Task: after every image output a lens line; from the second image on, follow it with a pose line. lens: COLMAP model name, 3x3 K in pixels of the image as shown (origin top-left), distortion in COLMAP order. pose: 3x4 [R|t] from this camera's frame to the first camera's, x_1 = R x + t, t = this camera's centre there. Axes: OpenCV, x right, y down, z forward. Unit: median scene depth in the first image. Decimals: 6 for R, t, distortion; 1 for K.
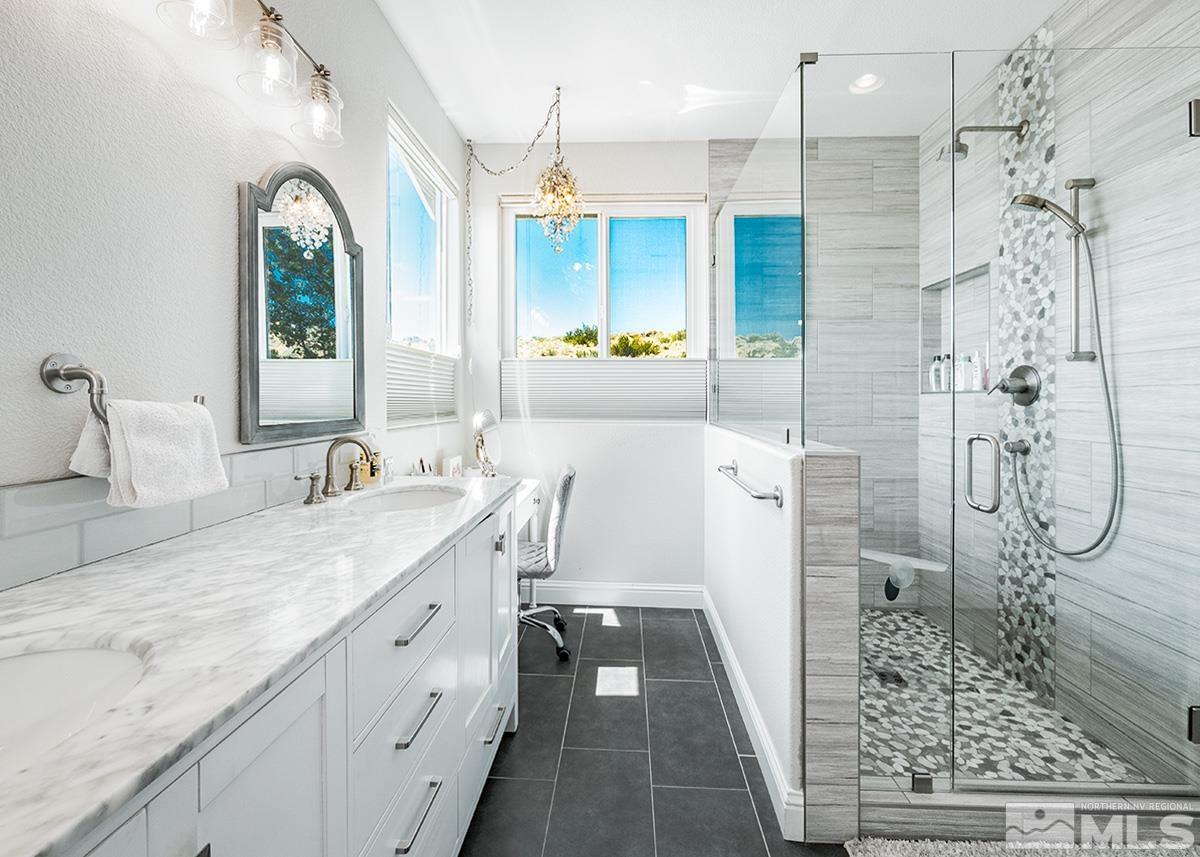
lens RADIAL K [[509.0, 0, 600.7], [0, 509.0, 401.1], [0, 0, 1]] dist [-0.000853, -0.000134]
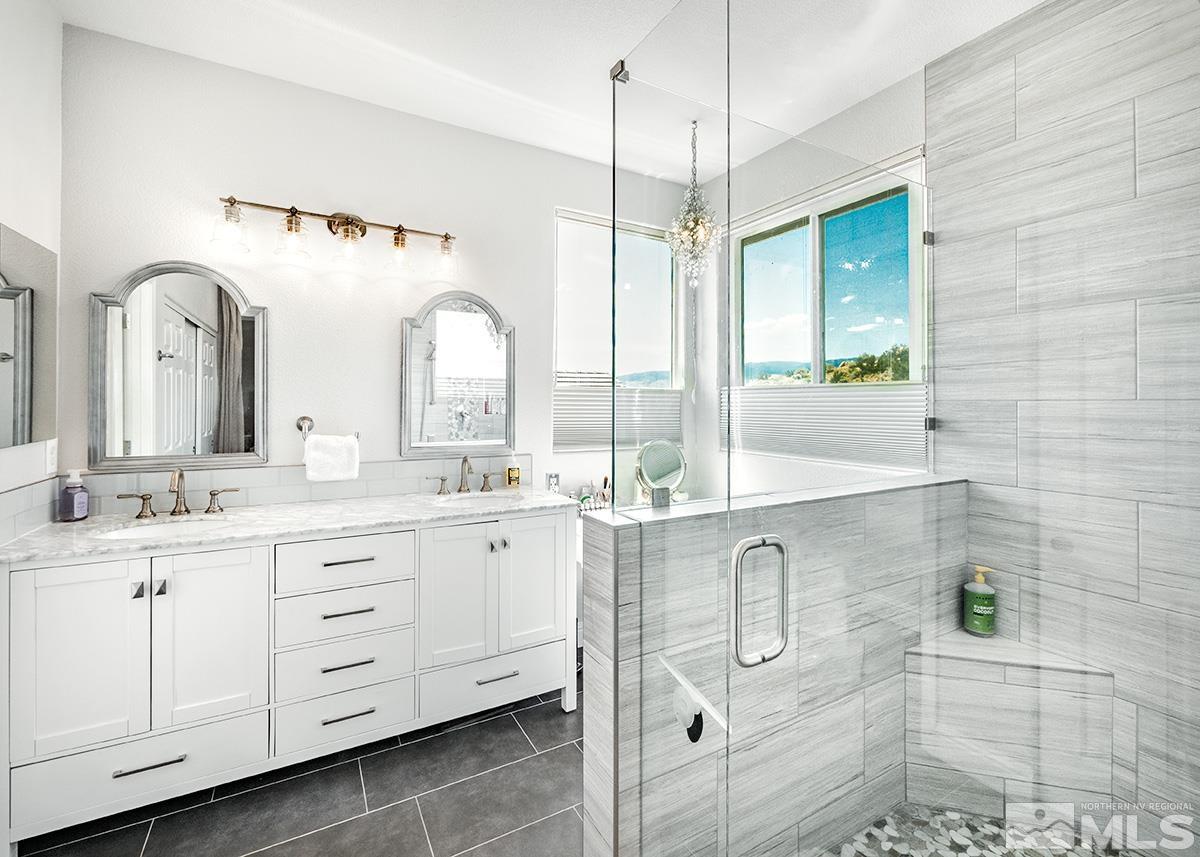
lens RADIAL K [[527.6, 0, 599.5], [0, 527.6, 405.4], [0, 0, 1]] dist [-0.000726, -0.000110]
pose [[0.535586, -0.000339, -0.844480, 0.655051], [-0.008936, 0.999942, -0.006069, -0.047378], [0.844433, 0.010797, 0.535552, 0.274894]]
